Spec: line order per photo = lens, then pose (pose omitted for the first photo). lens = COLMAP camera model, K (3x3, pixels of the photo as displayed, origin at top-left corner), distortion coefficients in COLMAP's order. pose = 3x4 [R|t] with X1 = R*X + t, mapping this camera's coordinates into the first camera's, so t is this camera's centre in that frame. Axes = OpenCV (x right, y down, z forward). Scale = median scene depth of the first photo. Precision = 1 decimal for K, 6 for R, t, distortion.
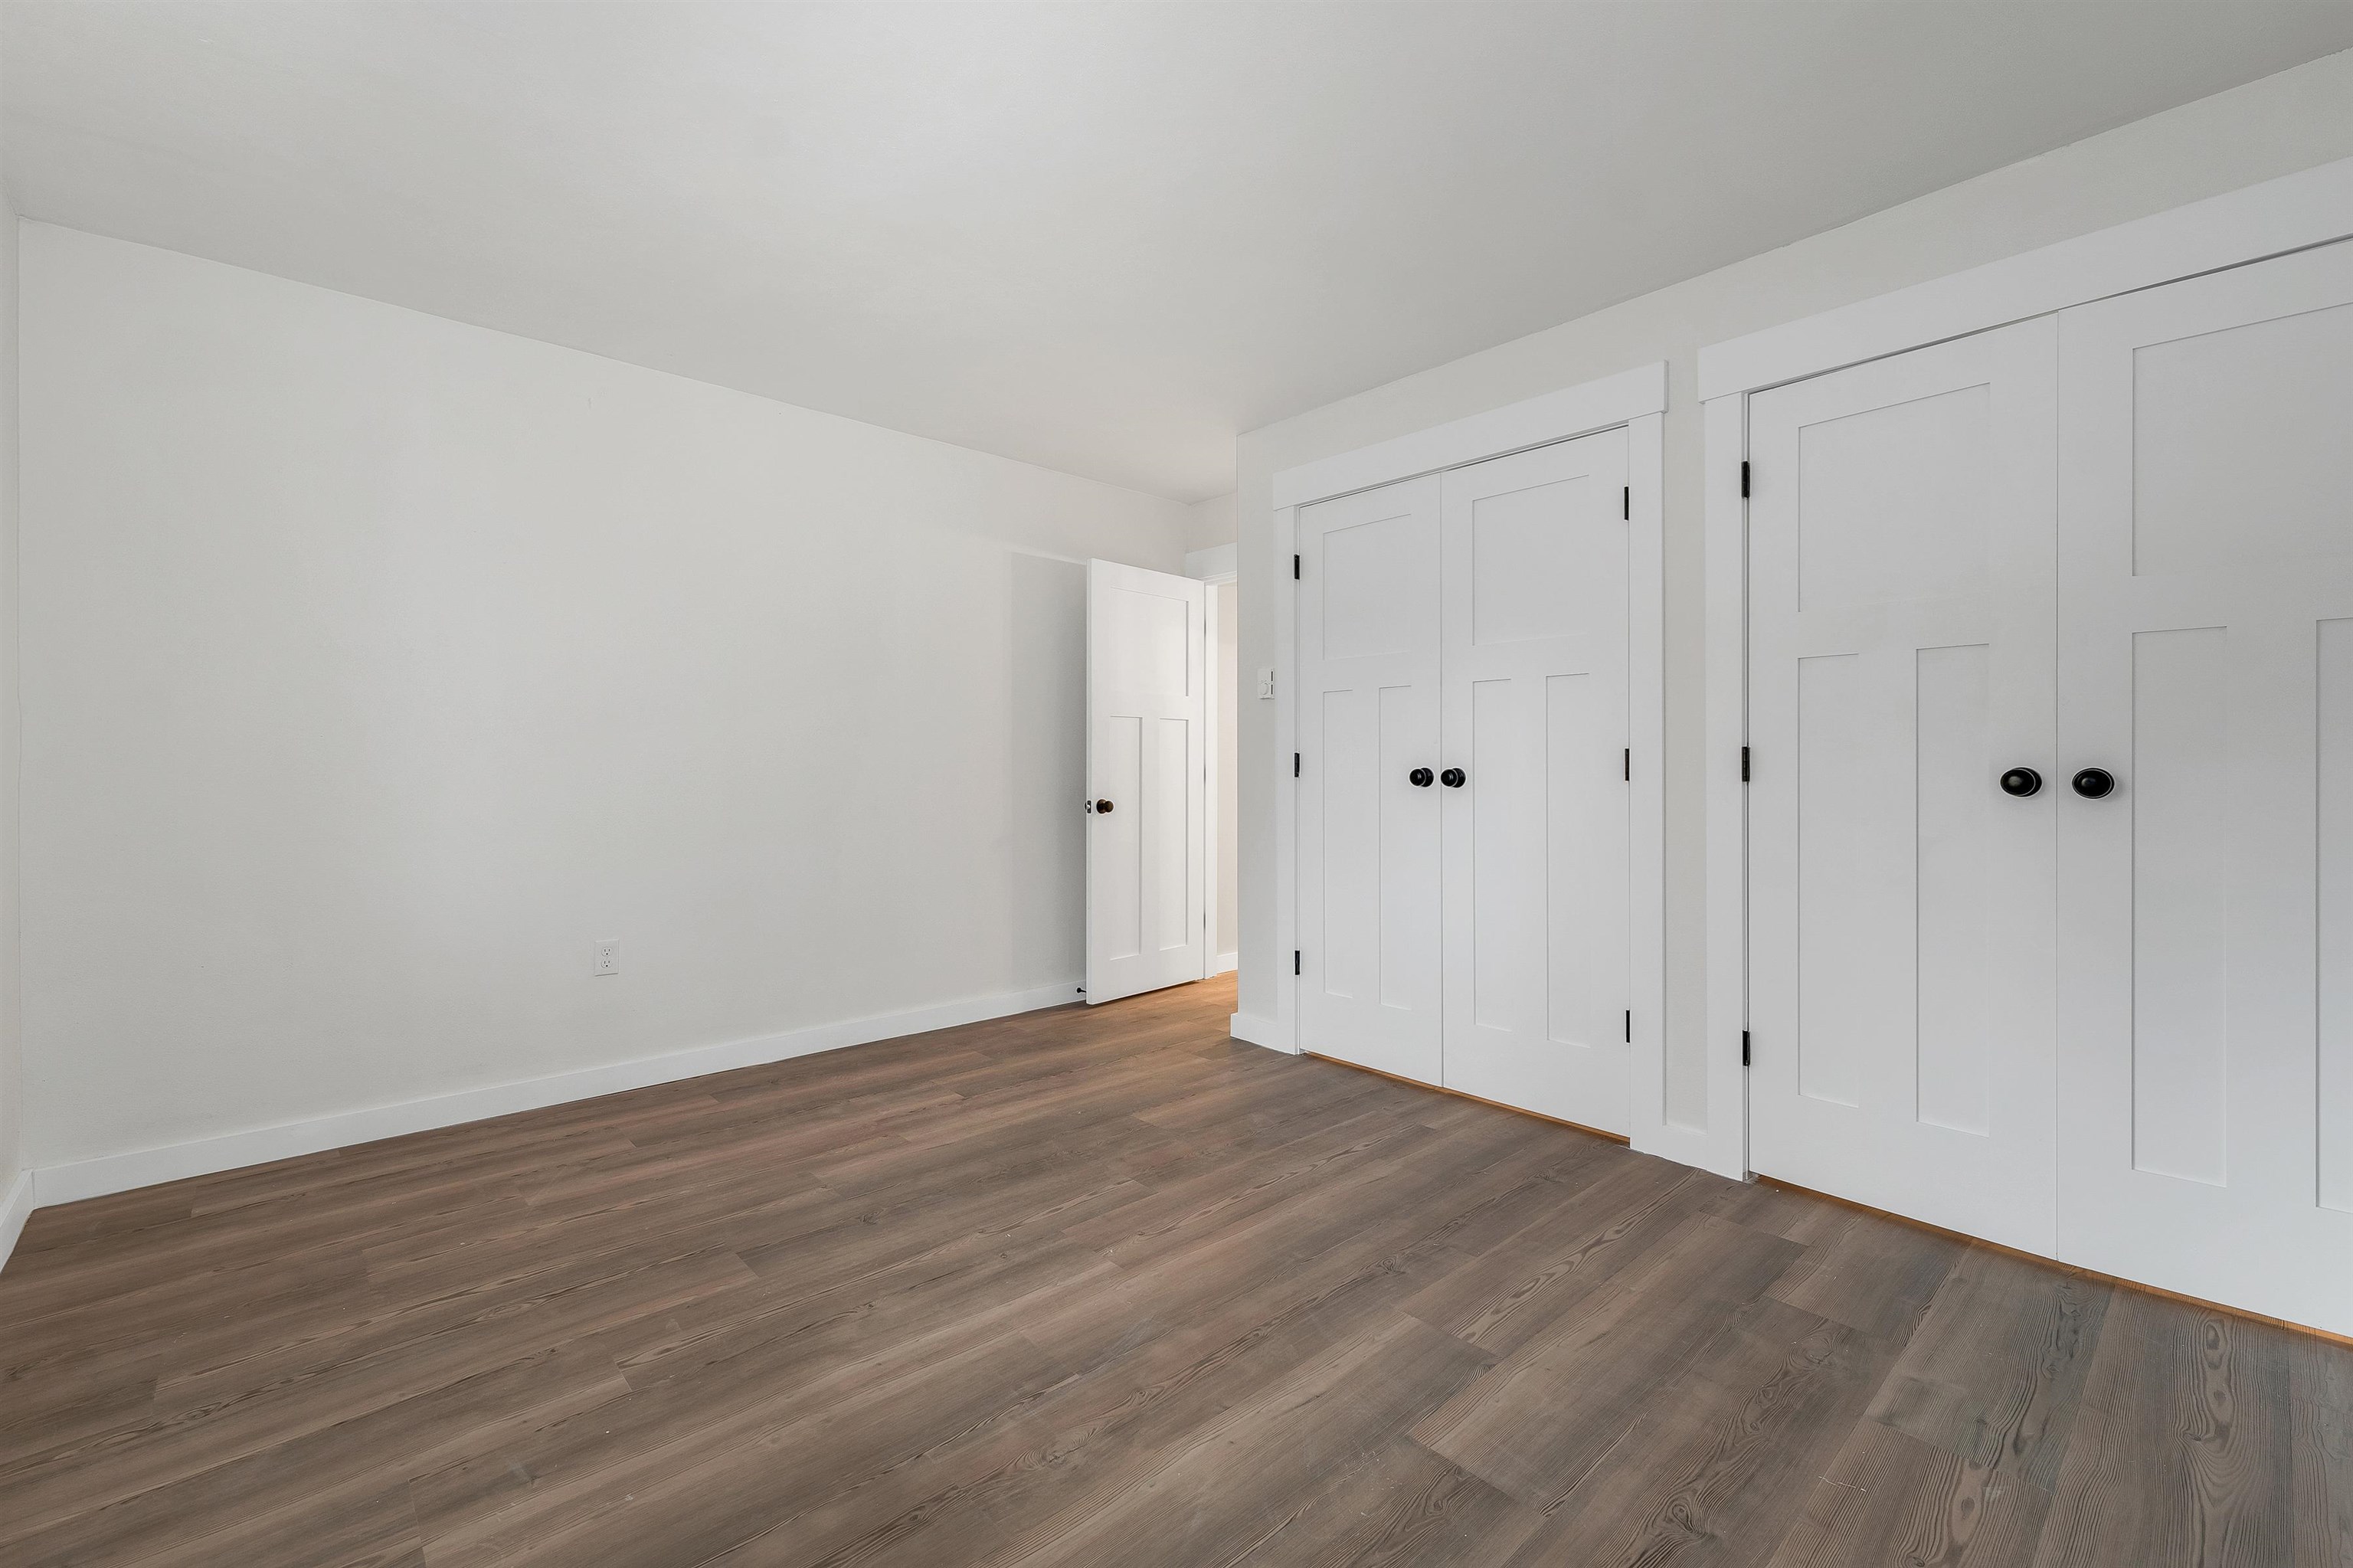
lens RADIAL K [[970.3, 0, 1177.0], [0, 970.3, 779.4], [0, 0, 1]] dist [0.002779, 0.000320]
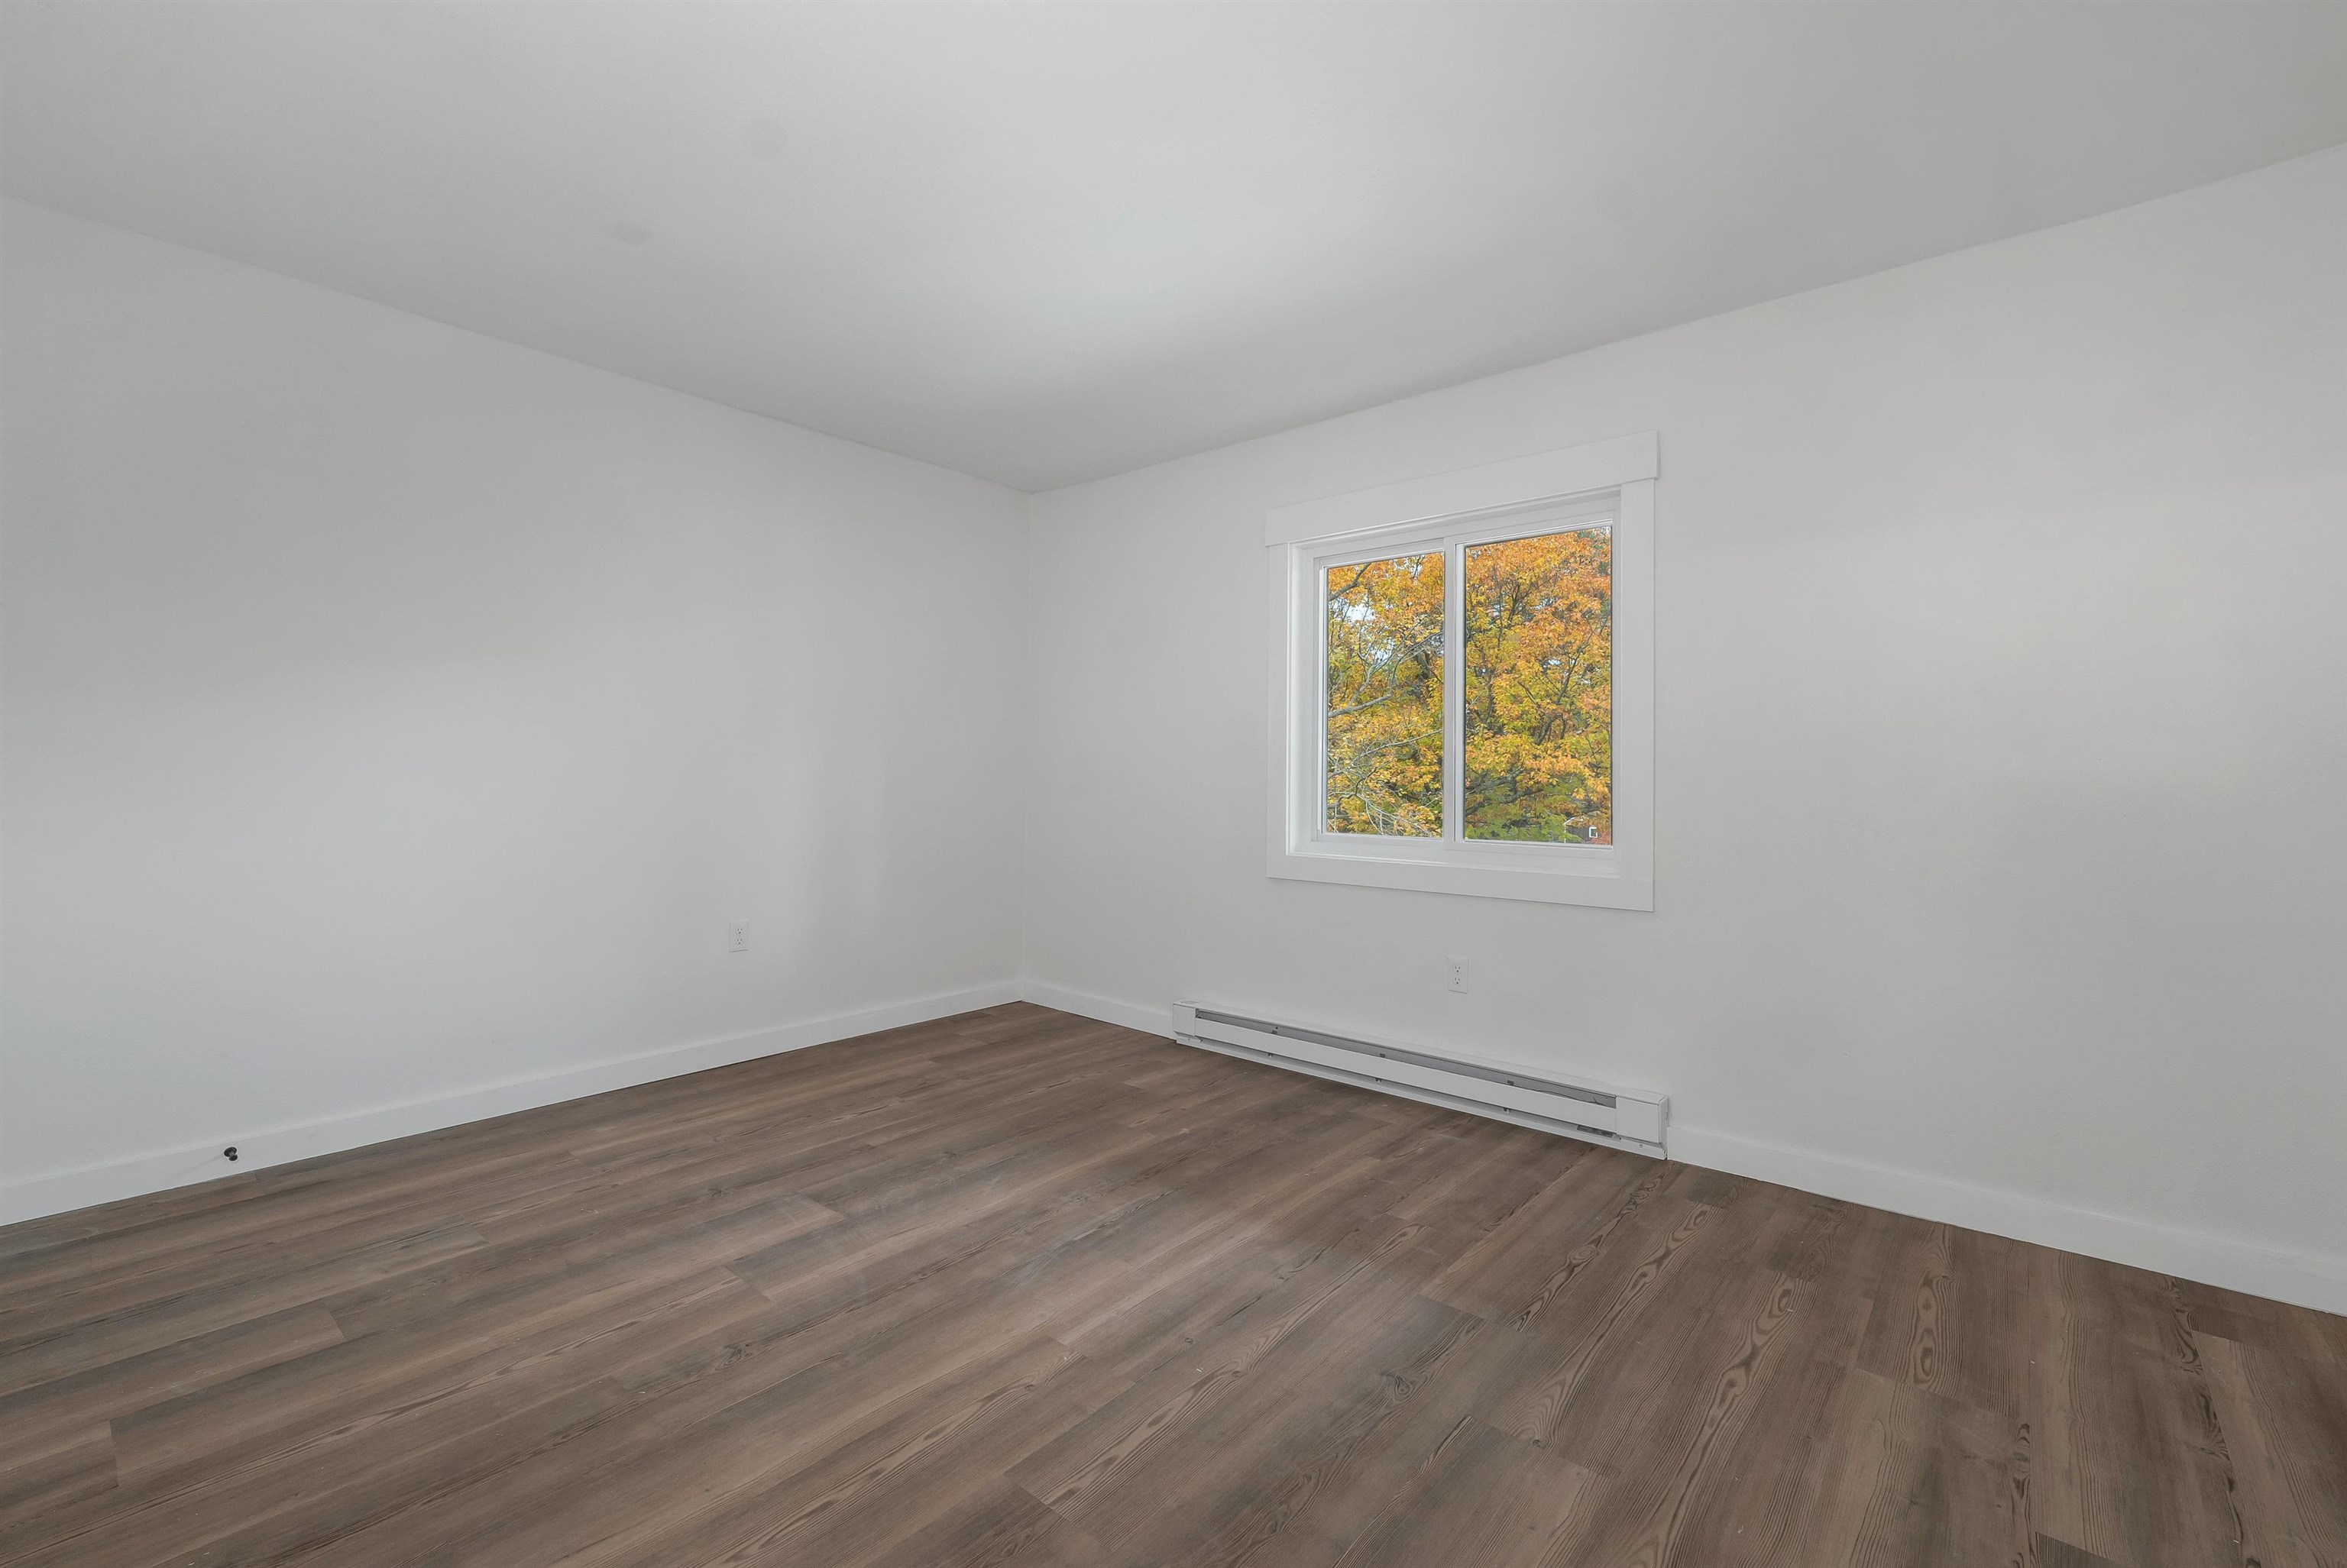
lens RADIAL K [[967.6, 0, 1172.9], [0, 967.6, 772.6], [0, 0, 1]] dist [0.002779, 0.000320]
pose [[-0.992322, -0.008668, -0.123378, -0.061072], [-0.010226, 0.999876, 0.012003, -0.030405], [0.123259, 0.013172, -0.992287, 2.135541]]
